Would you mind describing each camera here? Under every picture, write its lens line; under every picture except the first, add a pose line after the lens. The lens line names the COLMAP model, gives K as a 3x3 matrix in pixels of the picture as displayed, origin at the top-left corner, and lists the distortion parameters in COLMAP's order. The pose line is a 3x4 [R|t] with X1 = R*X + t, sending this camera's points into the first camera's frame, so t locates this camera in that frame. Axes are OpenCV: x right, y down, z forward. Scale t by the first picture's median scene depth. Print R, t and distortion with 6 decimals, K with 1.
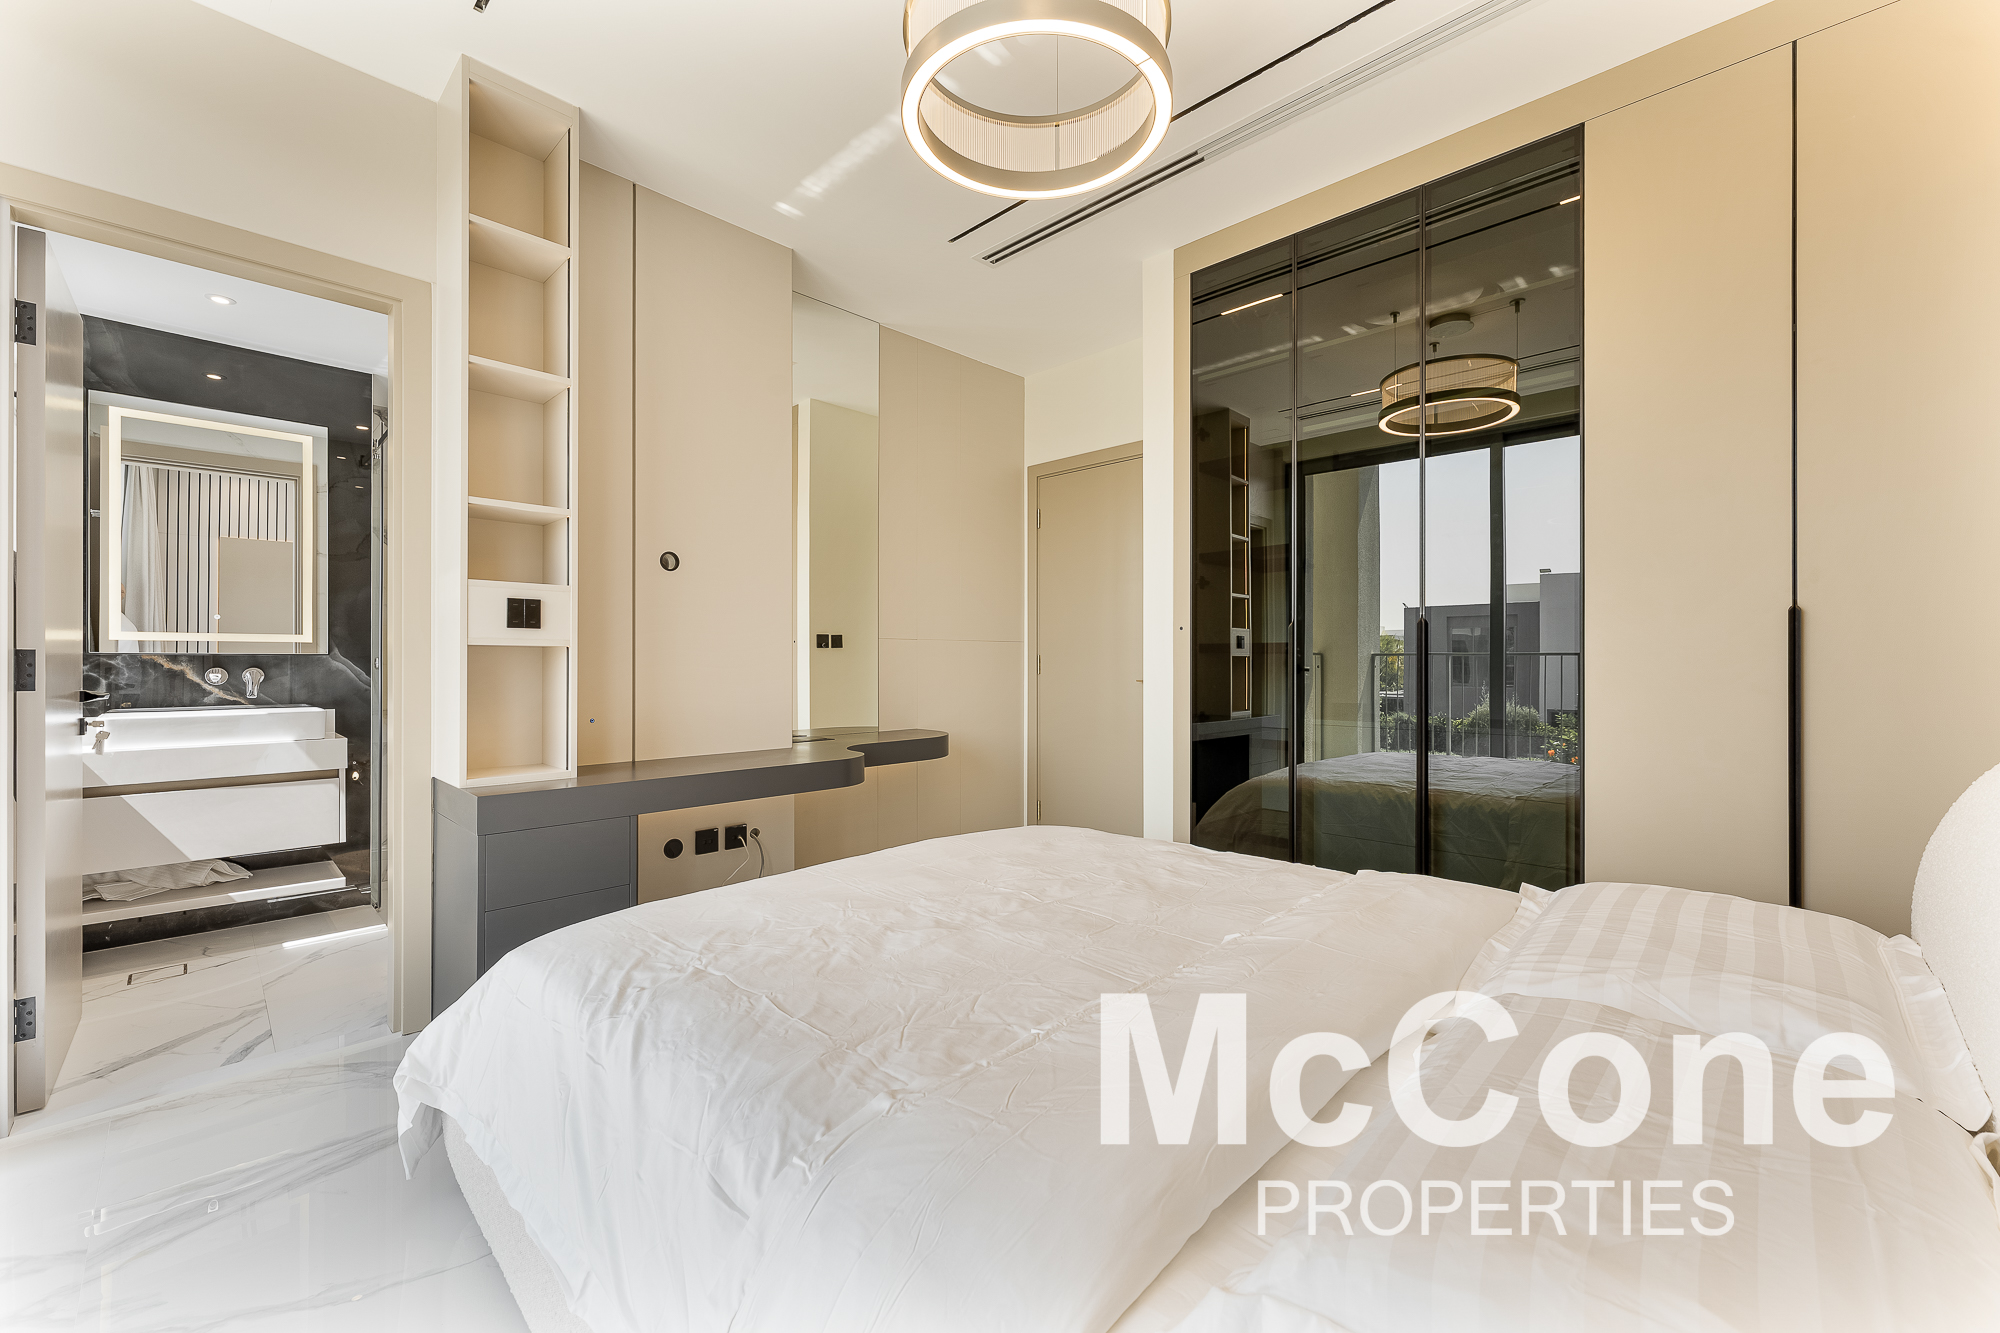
lens RADIAL K [[809.6, 0, 1007.3], [0, 809.6, 656.0], [0, 0, 1]] dist [0.000259, -0.000140]
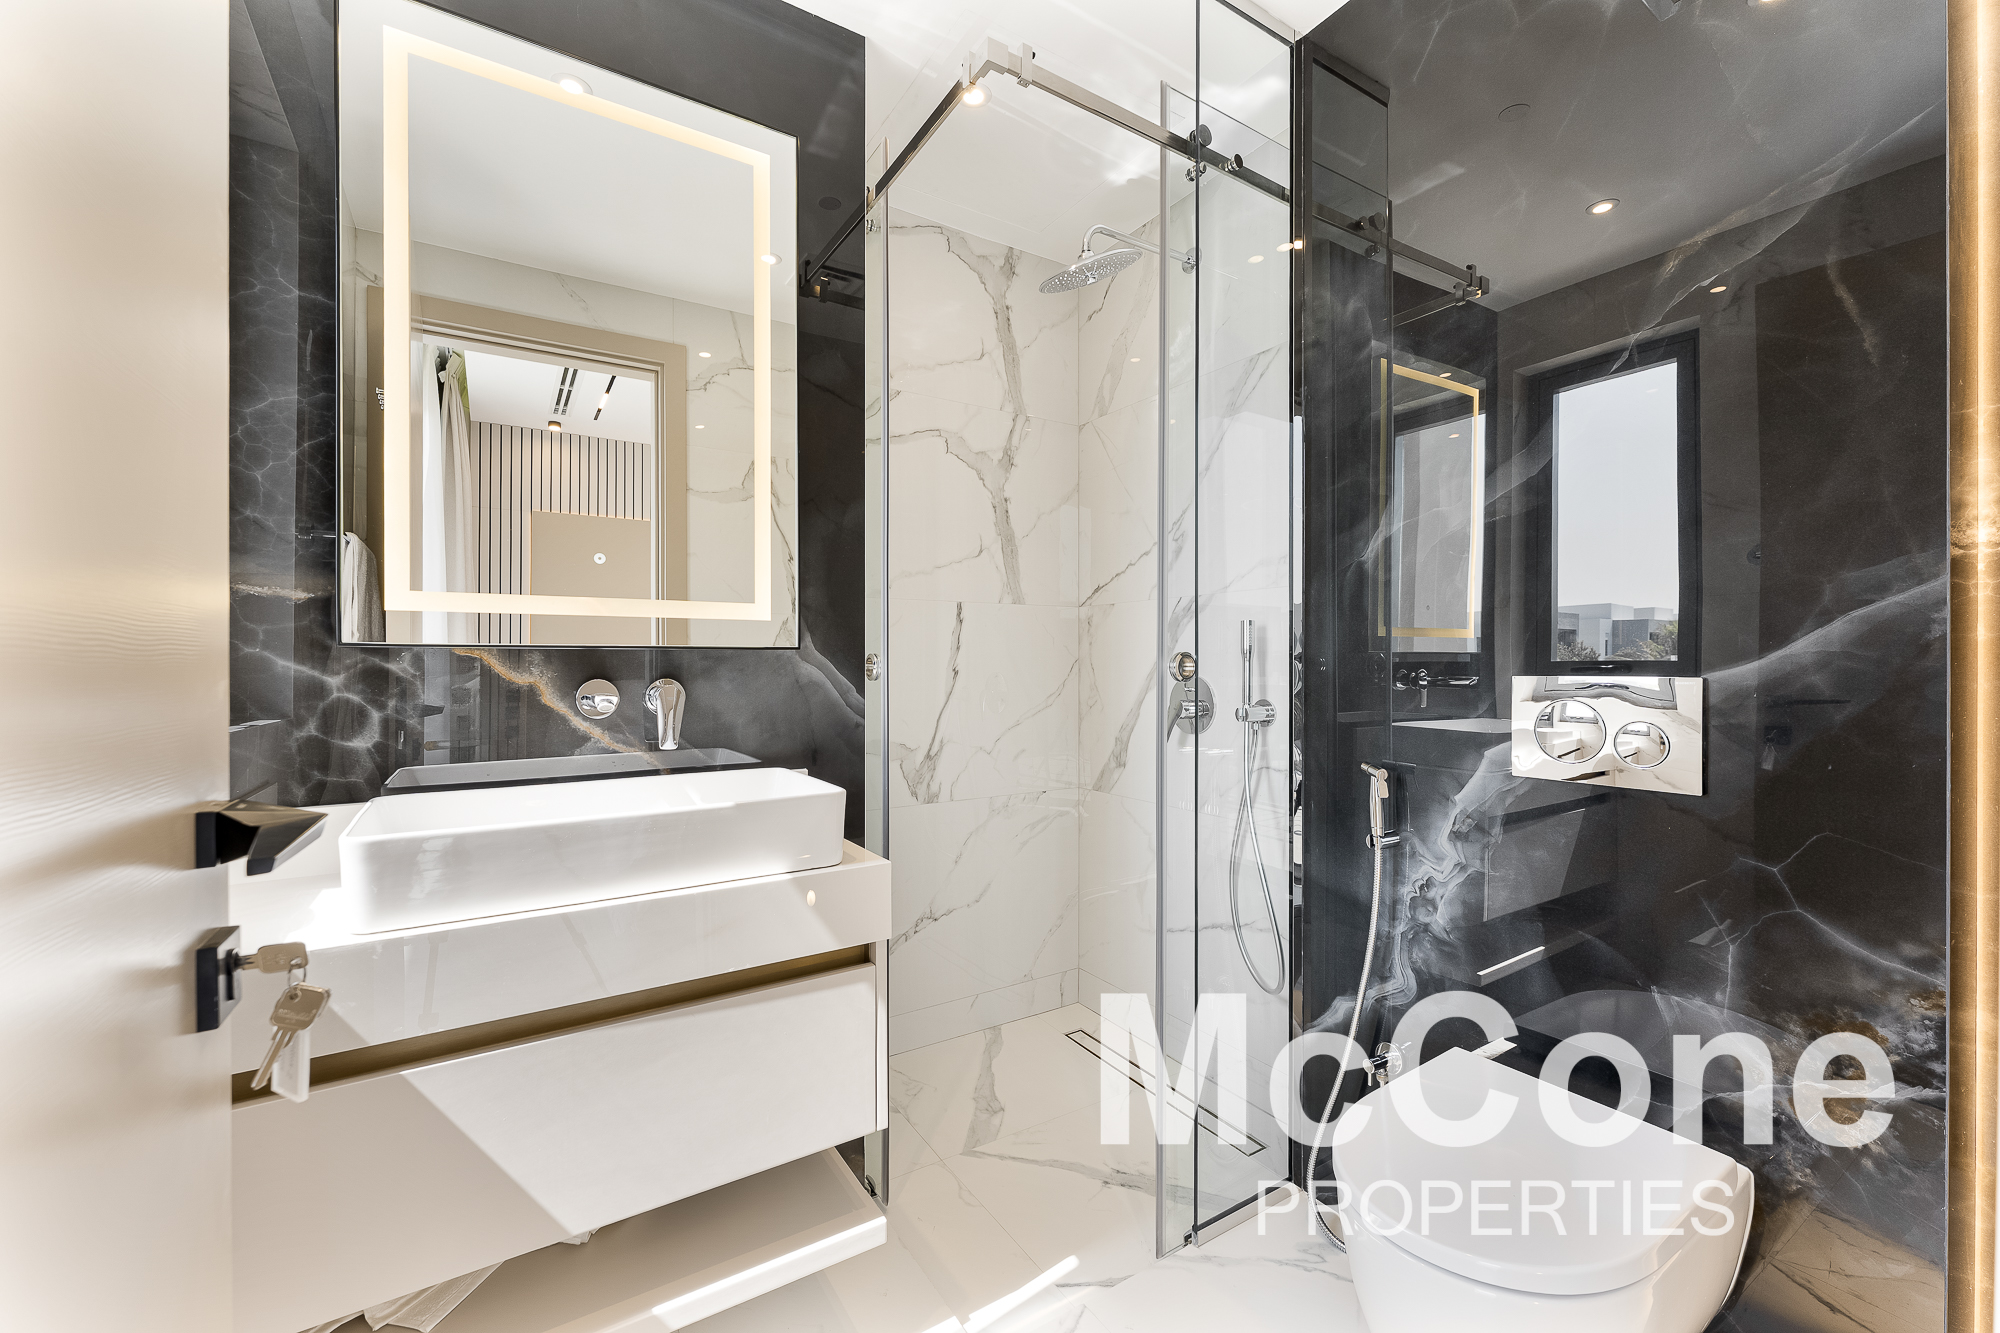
lens RADIAL K [[809.6, 0, 1007.3], [0, 809.6, 656.0], [0, 0, 1]] dist [0.000259, -0.000140]
pose [[0.975872, -0.001449, -0.218337, -0.662850], [0.001753, 0.999998, 0.001199, 0.002355], [0.218334, -0.001553, 0.975873, 0.621346]]
